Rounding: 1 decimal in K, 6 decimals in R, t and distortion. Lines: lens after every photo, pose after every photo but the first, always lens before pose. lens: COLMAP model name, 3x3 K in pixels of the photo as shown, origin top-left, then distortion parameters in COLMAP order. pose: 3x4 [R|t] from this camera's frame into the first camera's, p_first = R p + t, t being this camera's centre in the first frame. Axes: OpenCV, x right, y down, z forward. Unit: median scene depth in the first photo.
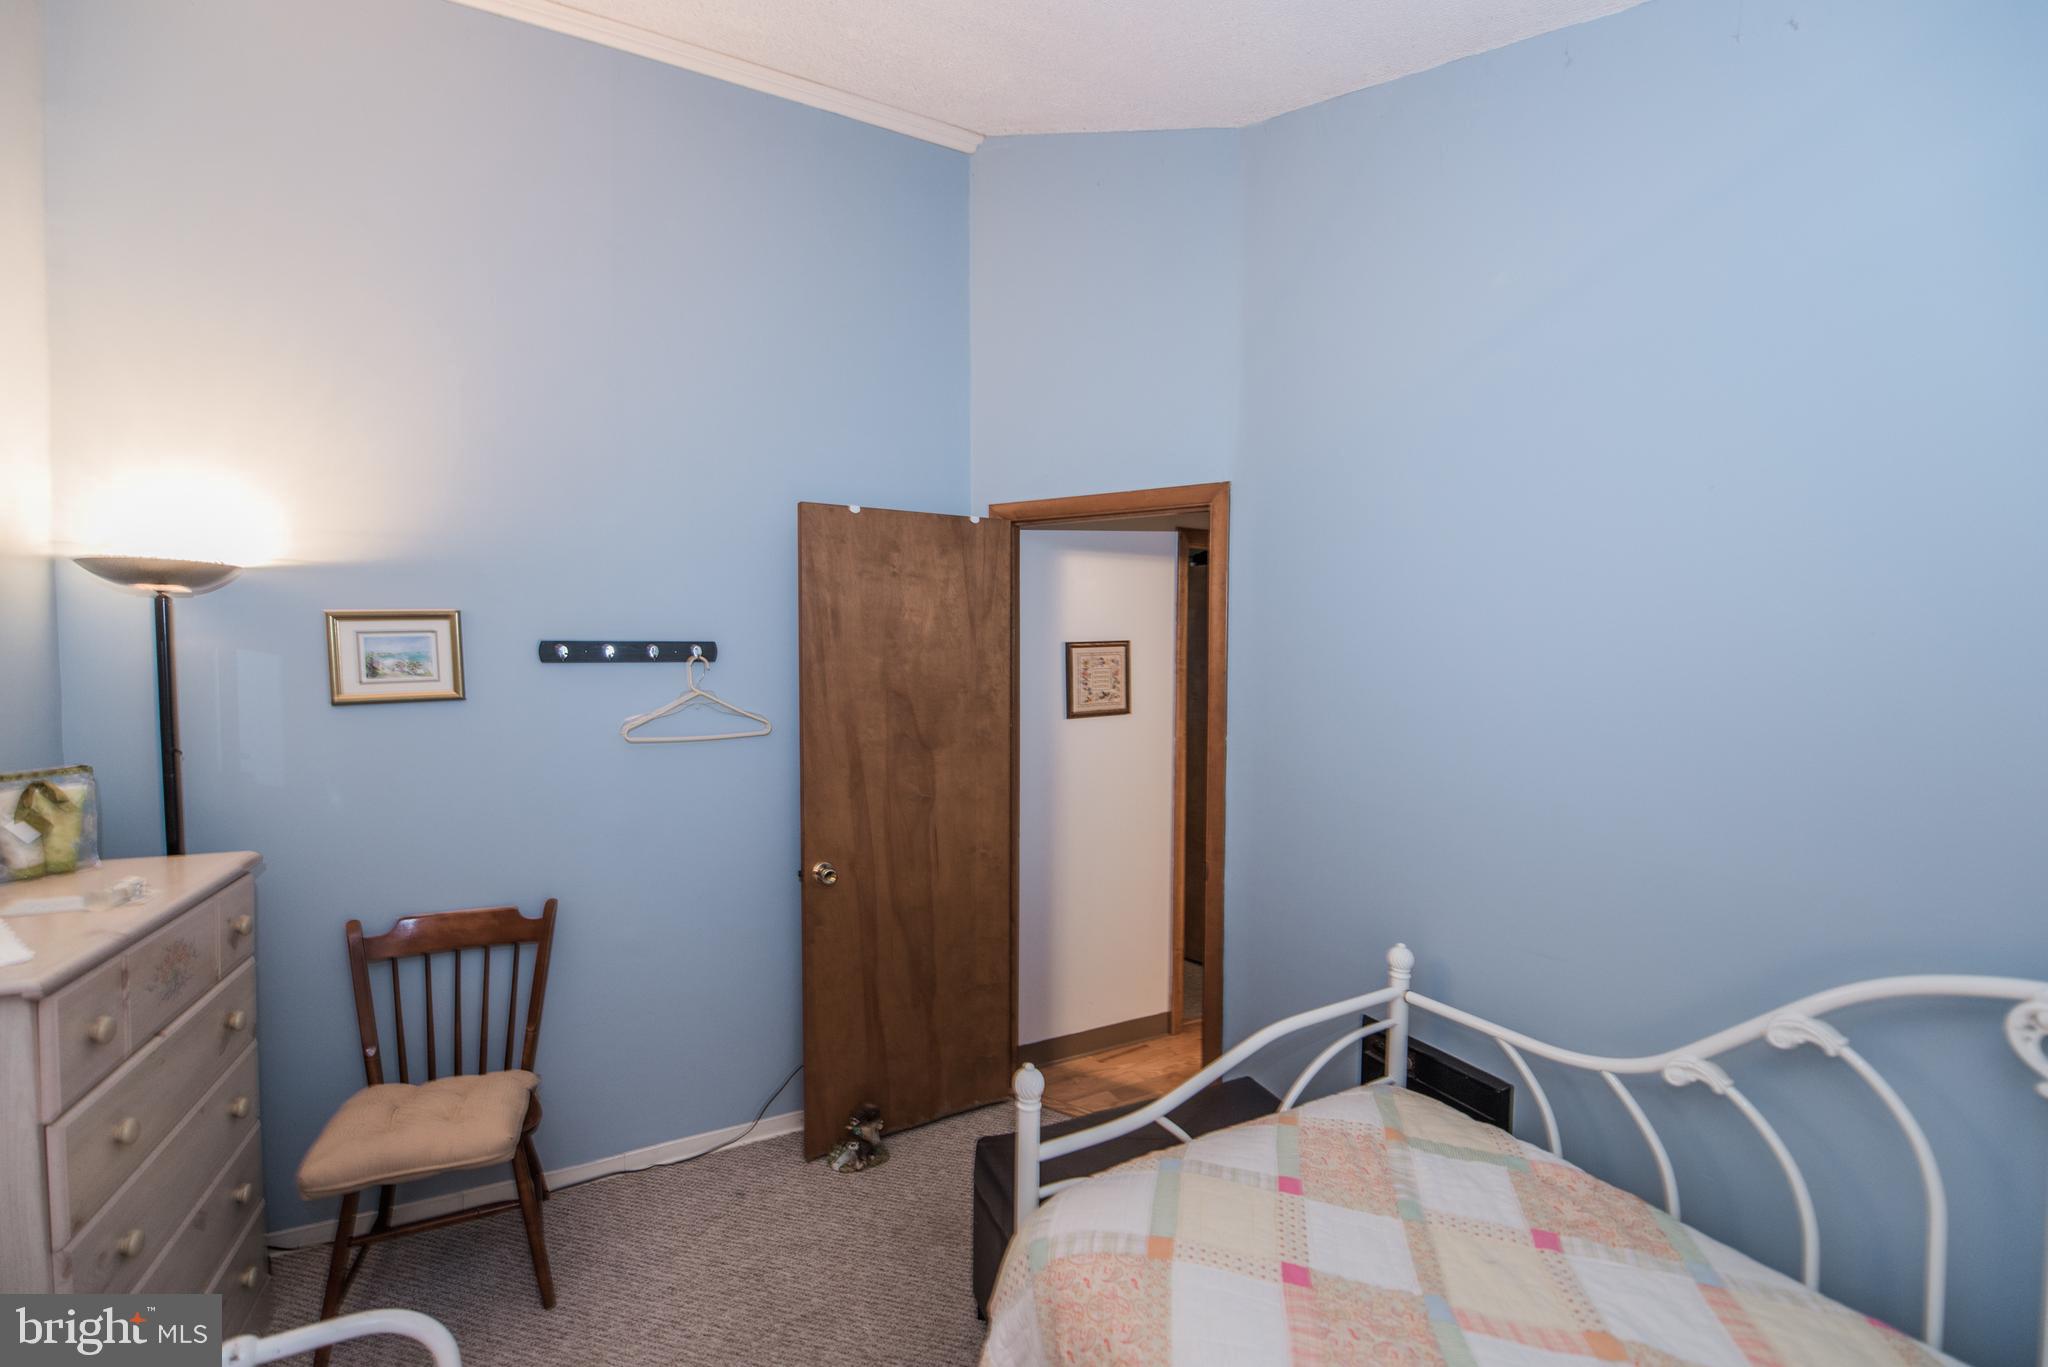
lens RADIAL K [[807.3, 0, 1021.2], [0, 807.3, 685.2], [0, 0, 1]] dist [-0.022081, -0.000444]
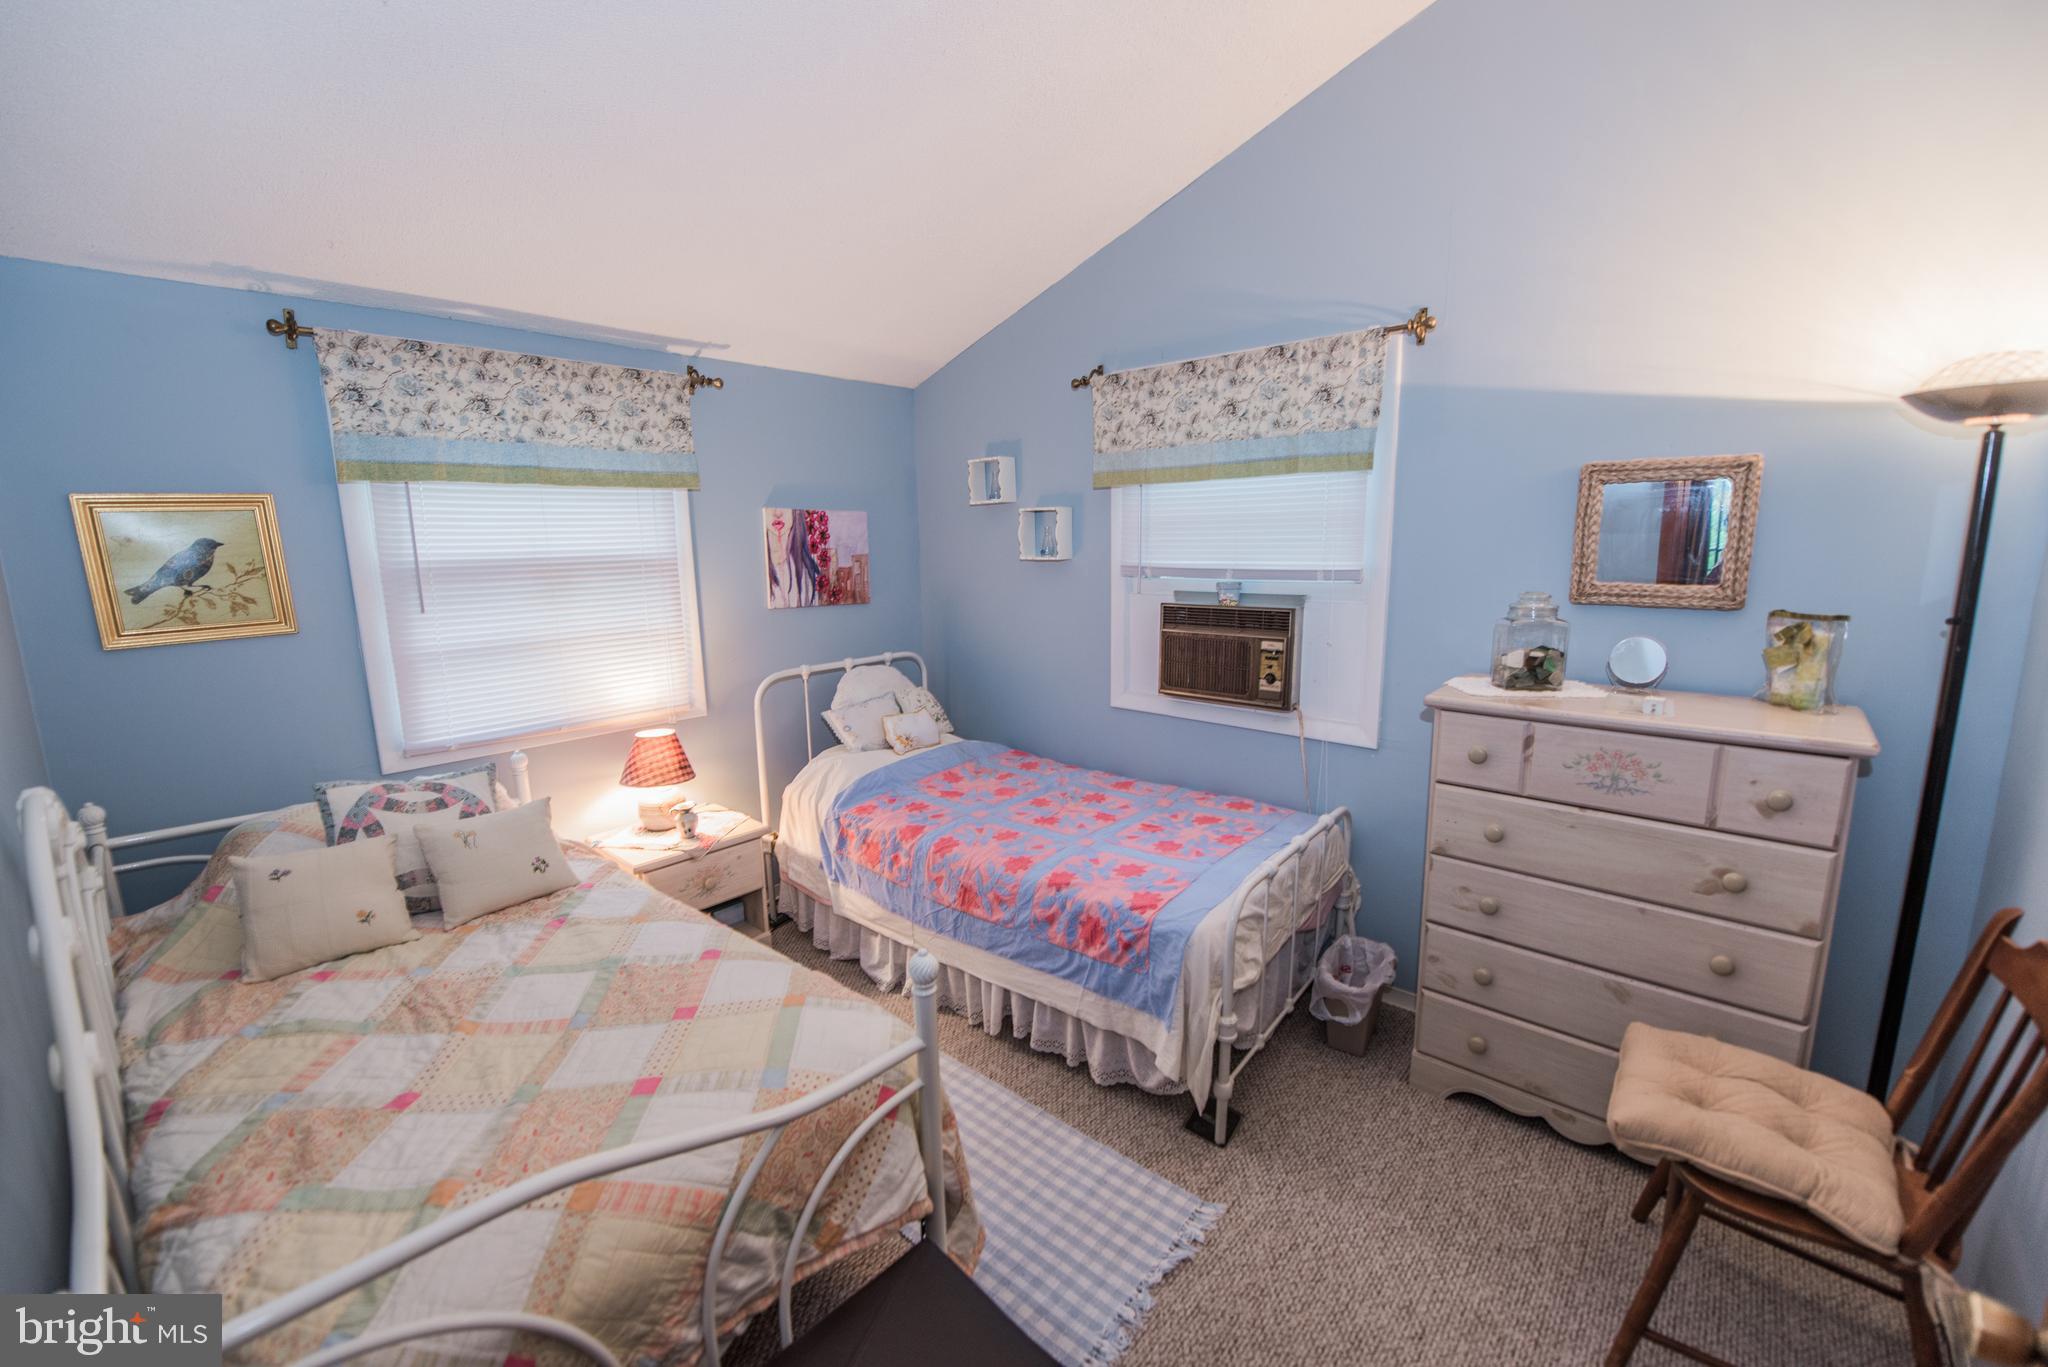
lens RADIAL K [[813.6, 0, 1020.1], [0, 813.6, 682.3], [0, 0, 1]] dist [-0.016142, -0.002823]
pose [[-0.933484, 0.071340, -0.351451, 0.127563], [-0.002480, 0.978706, 0.205250, -0.017199], [0.358610, 0.192469, -0.913430, 1.101520]]
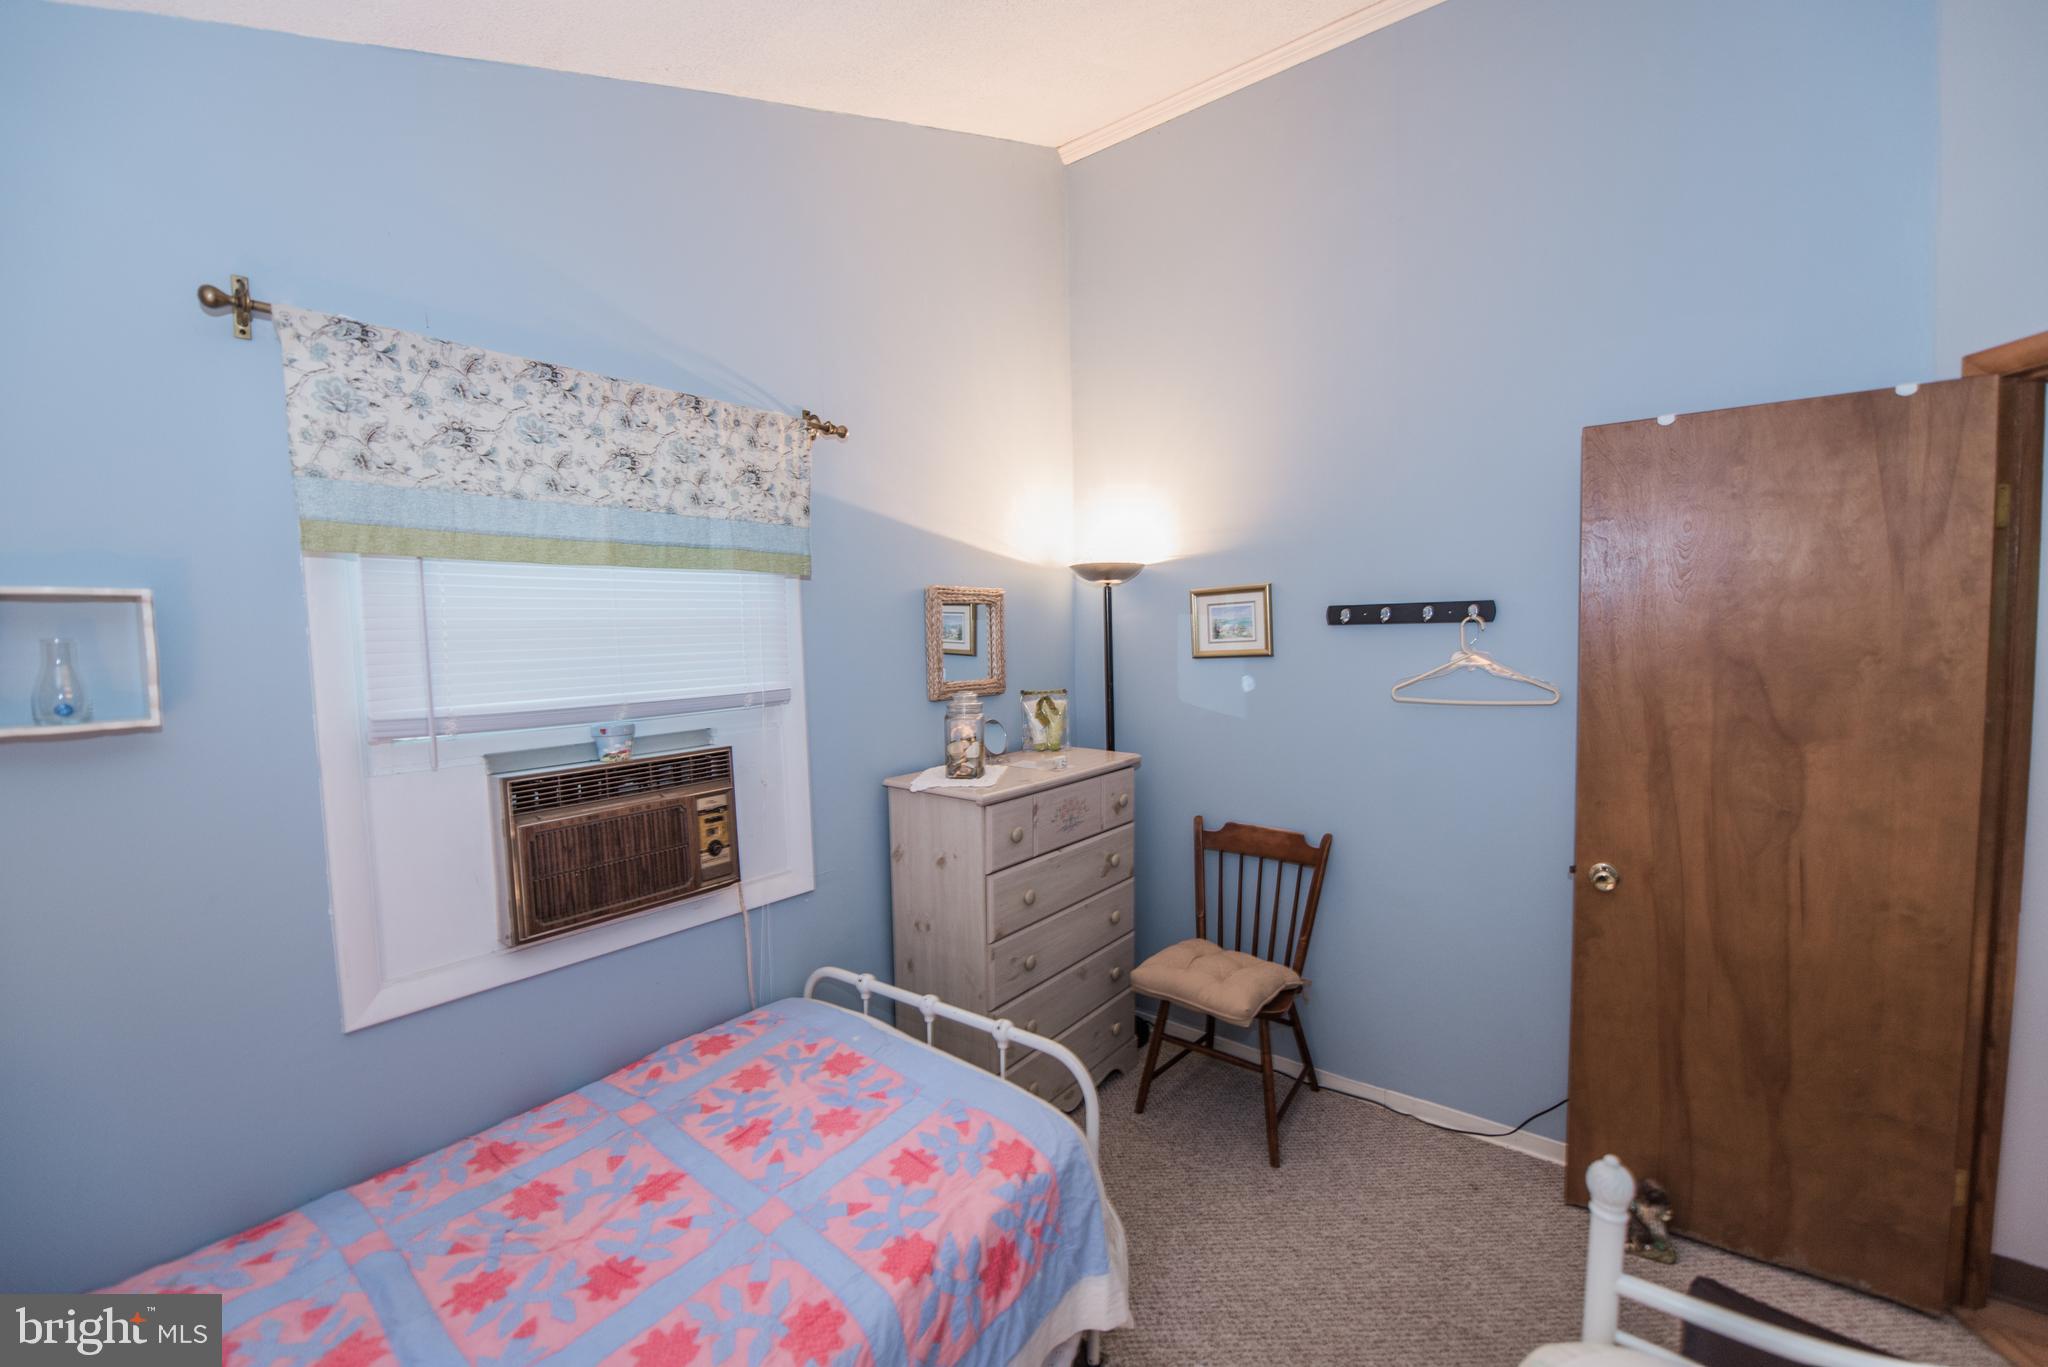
lens RADIAL K [[813.6, 0, 1020.1], [0, 813.6, 682.3], [0, 0, 1]] dist [-0.016142, -0.002823]
pose [[0.413147, 0.047574, -0.909421, 0.257303], [-0.011586, 0.998828, 0.046987, 0.003285], [0.910590, -0.008876, 0.413214, 0.122184]]
